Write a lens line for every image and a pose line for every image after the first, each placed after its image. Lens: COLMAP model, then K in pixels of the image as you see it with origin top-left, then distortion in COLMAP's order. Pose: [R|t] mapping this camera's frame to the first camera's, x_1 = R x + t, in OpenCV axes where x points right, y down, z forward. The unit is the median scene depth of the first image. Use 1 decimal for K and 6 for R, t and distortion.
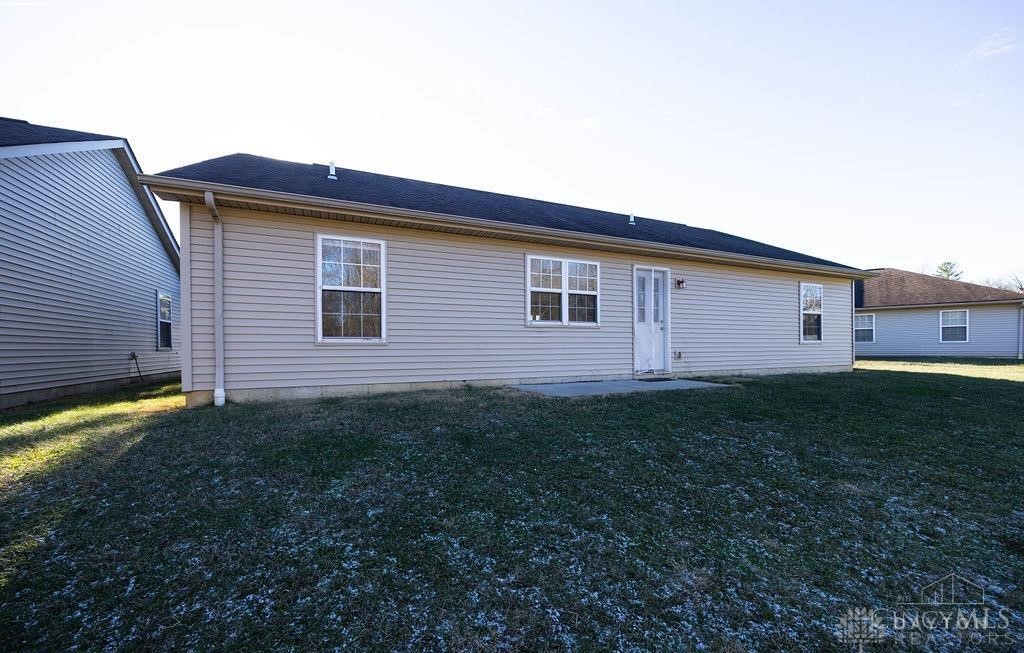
lens RADIAL K [[373.7, 0, 511.2], [0, 373.7, 327.8], [0, 0, 1]] dist [-0.015317, -0.000018]
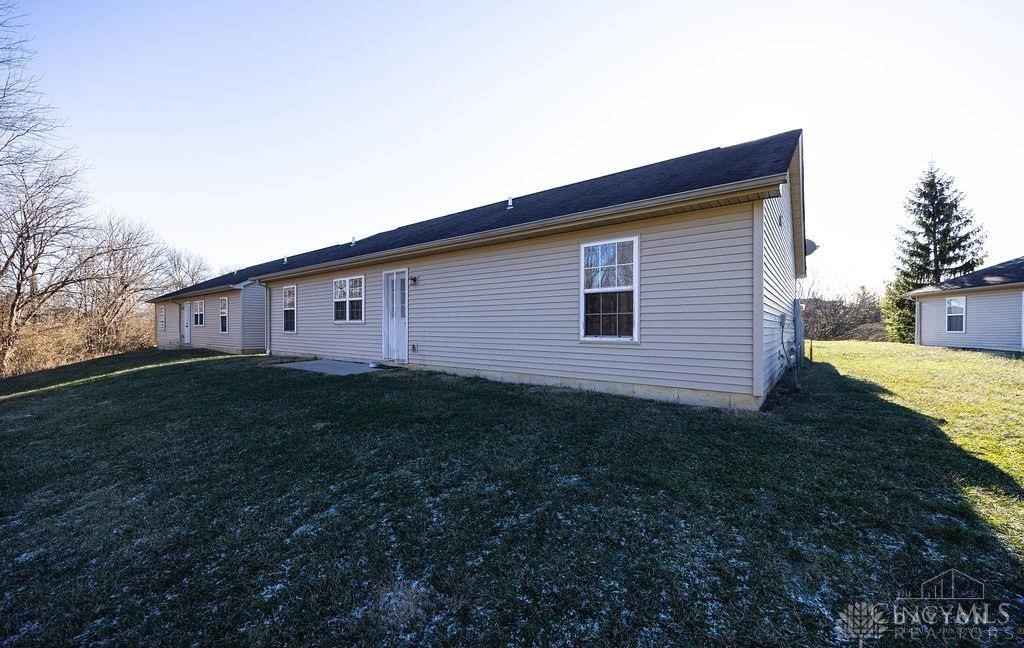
lens RADIAL K [[427.3, 0, 511.4], [0, 427.3, 329.4], [0, 0, 1]] dist [-0.022425, -0.000096]
pose [[0.461228, -0.007382, -0.887251, 0.550274], [0.009907, 0.999946, -0.003169, 0.008854], [0.887226, -0.007329, 0.461276, 0.227517]]
